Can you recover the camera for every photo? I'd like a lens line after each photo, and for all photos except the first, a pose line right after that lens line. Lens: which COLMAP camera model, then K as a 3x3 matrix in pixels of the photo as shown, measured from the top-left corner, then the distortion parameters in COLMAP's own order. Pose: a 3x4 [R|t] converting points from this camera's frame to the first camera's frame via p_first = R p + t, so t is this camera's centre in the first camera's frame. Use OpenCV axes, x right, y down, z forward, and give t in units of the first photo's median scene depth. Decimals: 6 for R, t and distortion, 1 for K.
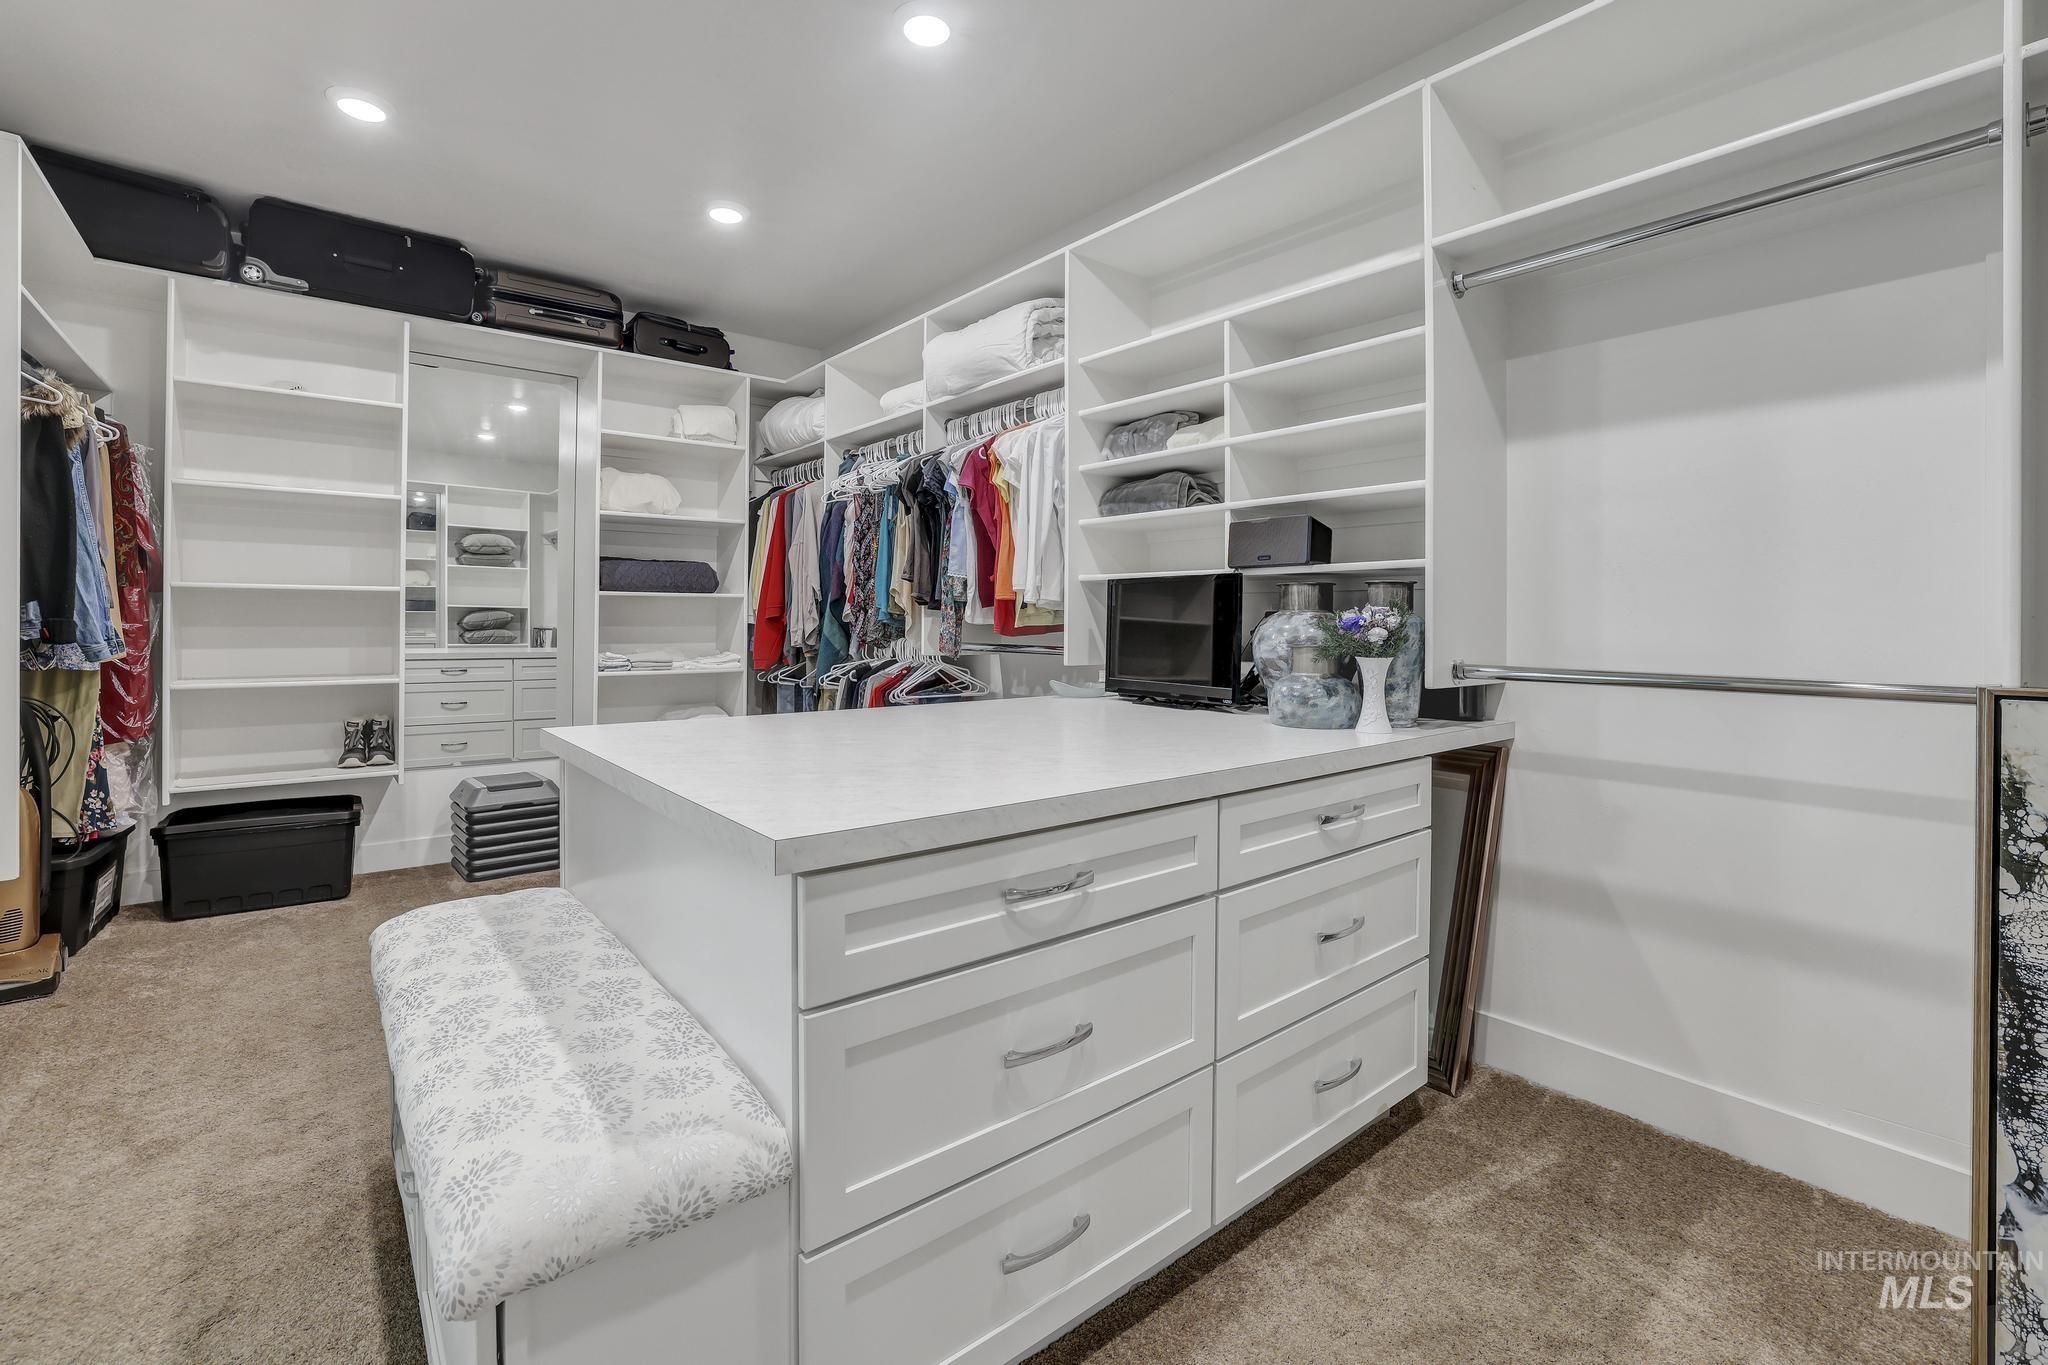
lens RADIAL K [[878.8, 0, 1024.6], [0, 878.8, 624.8], [0, 0, 1]] dist [-0.040056, 0.012822]
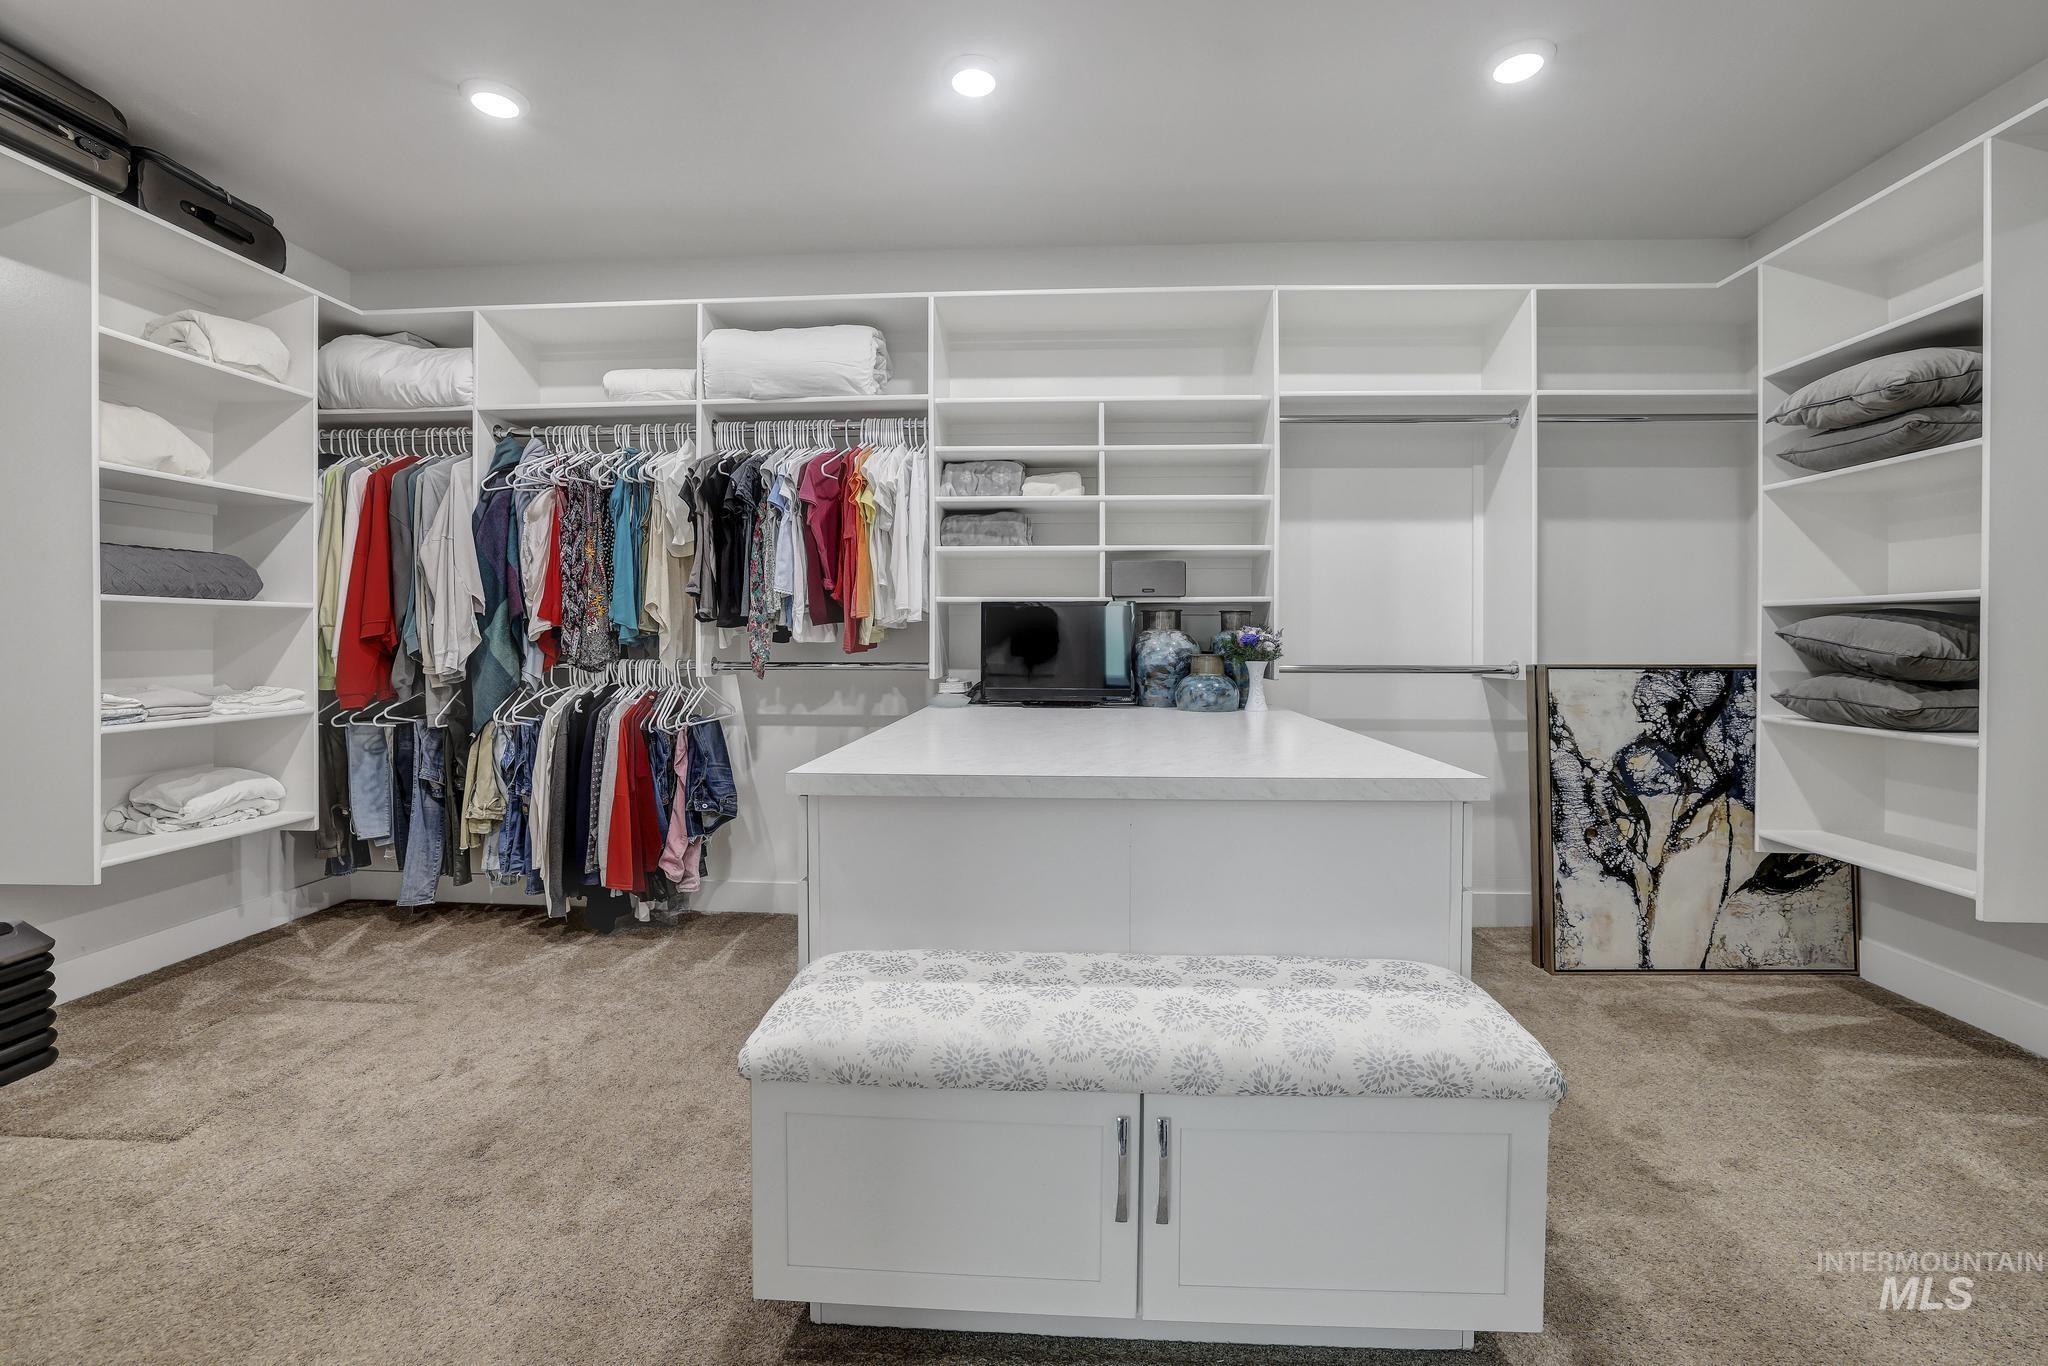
lens RADIAL K [[878.8, 0, 1011.1], [0, 878.8, 640.6], [0, 0, 1]] dist [-0.040056, 0.012822]
pose [[0.682783, -0.006872, 0.730589, -0.604188], [0.007532, 0.999969, 0.002366, -0.003310], [-0.730582, 0.003887, 0.682813, 0.165420]]
